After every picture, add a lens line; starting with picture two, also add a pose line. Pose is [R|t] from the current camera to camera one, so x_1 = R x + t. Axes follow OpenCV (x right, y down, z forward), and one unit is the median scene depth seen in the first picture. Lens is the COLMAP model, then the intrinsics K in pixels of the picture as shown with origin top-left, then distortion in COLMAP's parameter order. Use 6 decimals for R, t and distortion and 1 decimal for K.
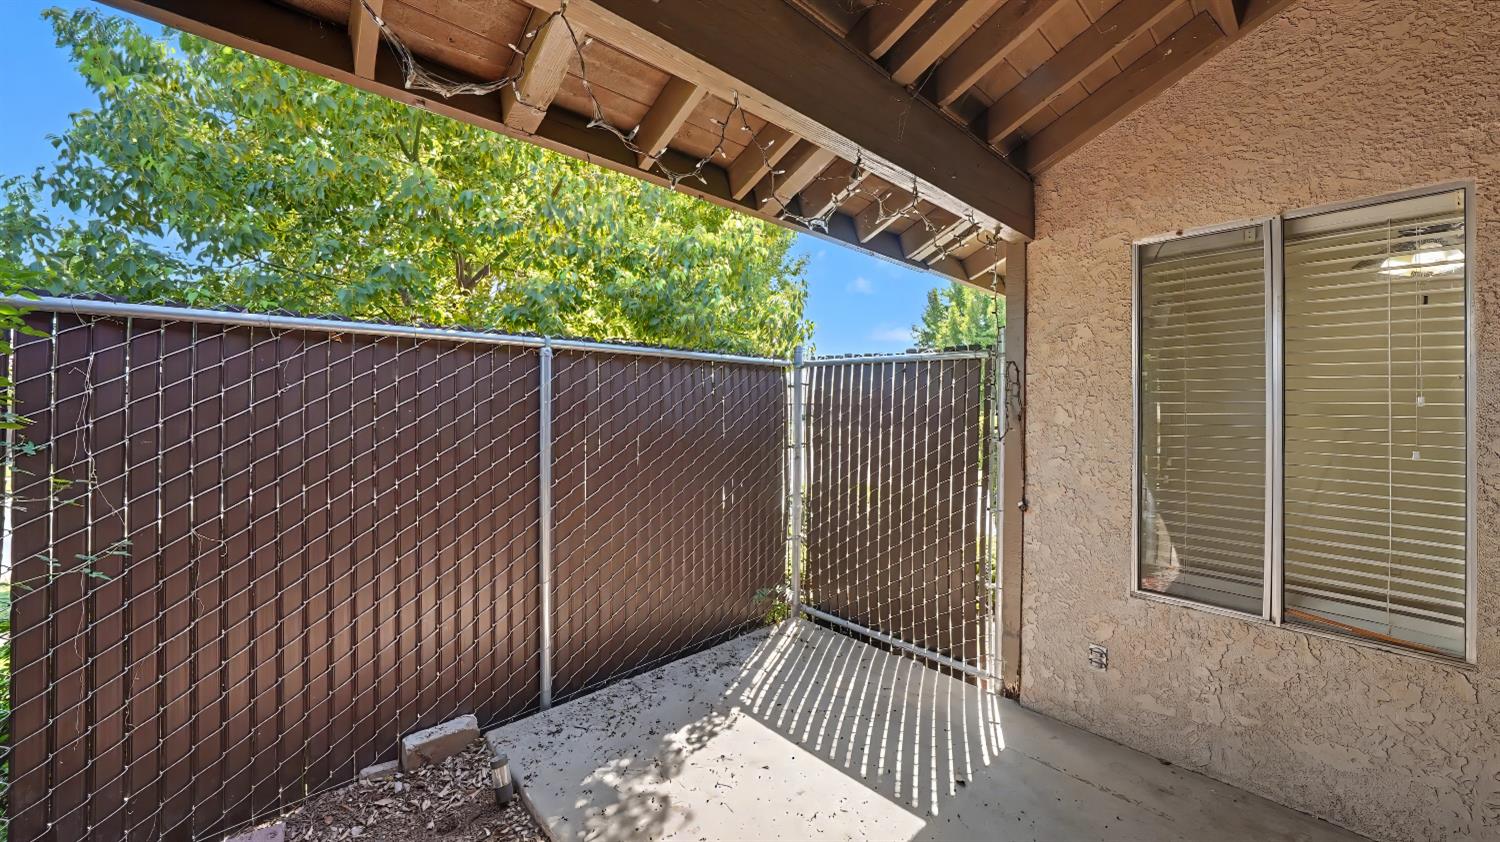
lens RADIAL K [[523.2, 0, 749.8], [0, 523.2, 409.2], [0, 0, 1]] dist [-0.034295, 0.007479]
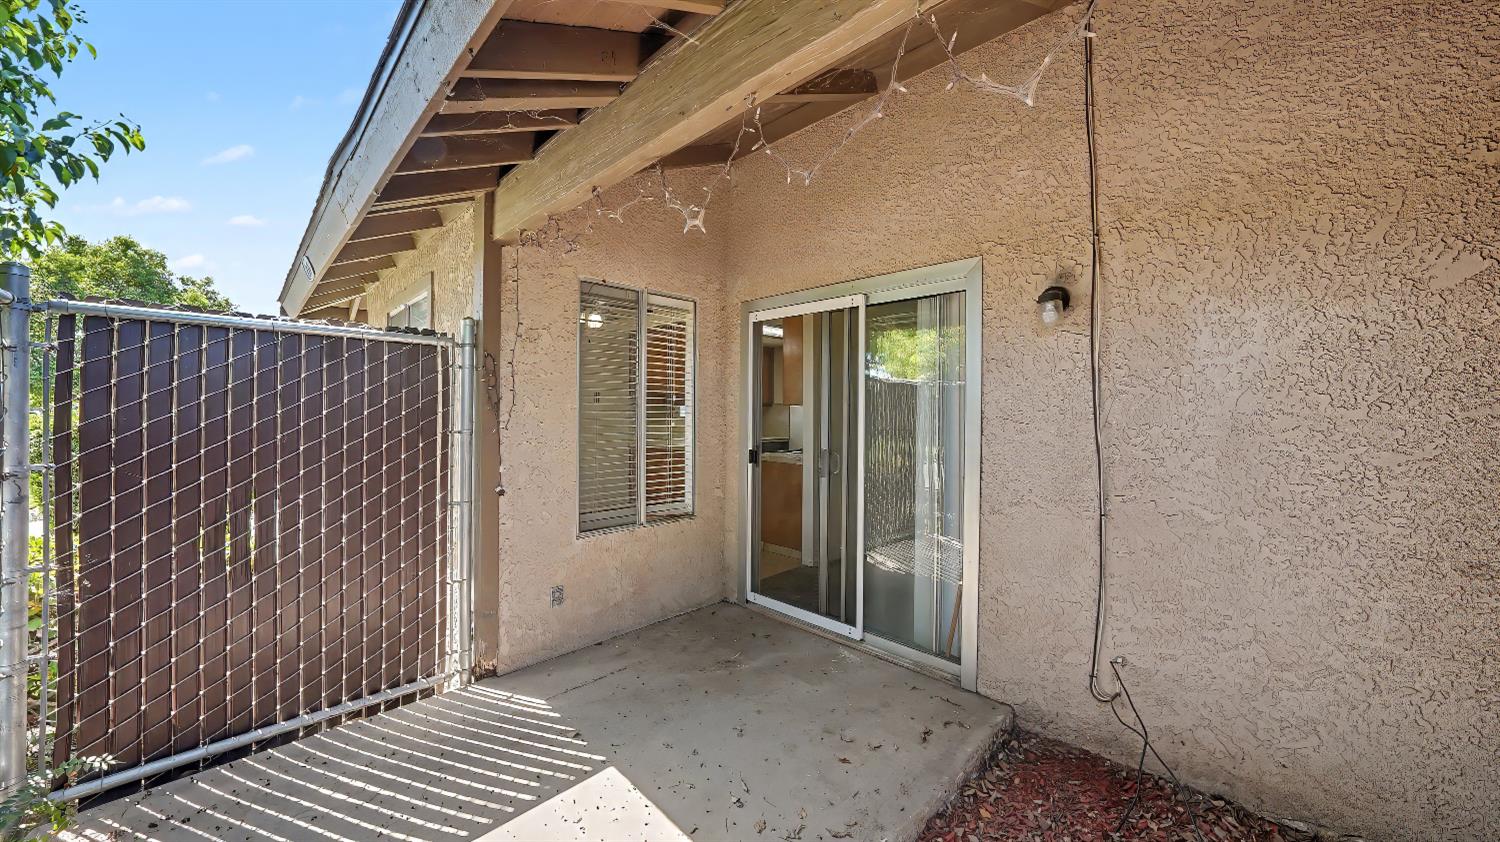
lens RADIAL K [[523.2, 0, 749.8], [0, 523.2, 409.2], [0, 0, 1]] dist [-0.034295, 0.007479]
pose [[-0.025036, -0.020147, 0.999484, -0.494837], [-0.013854, 0.999708, 0.019804, -0.010444], [-0.999591, -0.013351, -0.025308, 0.454897]]
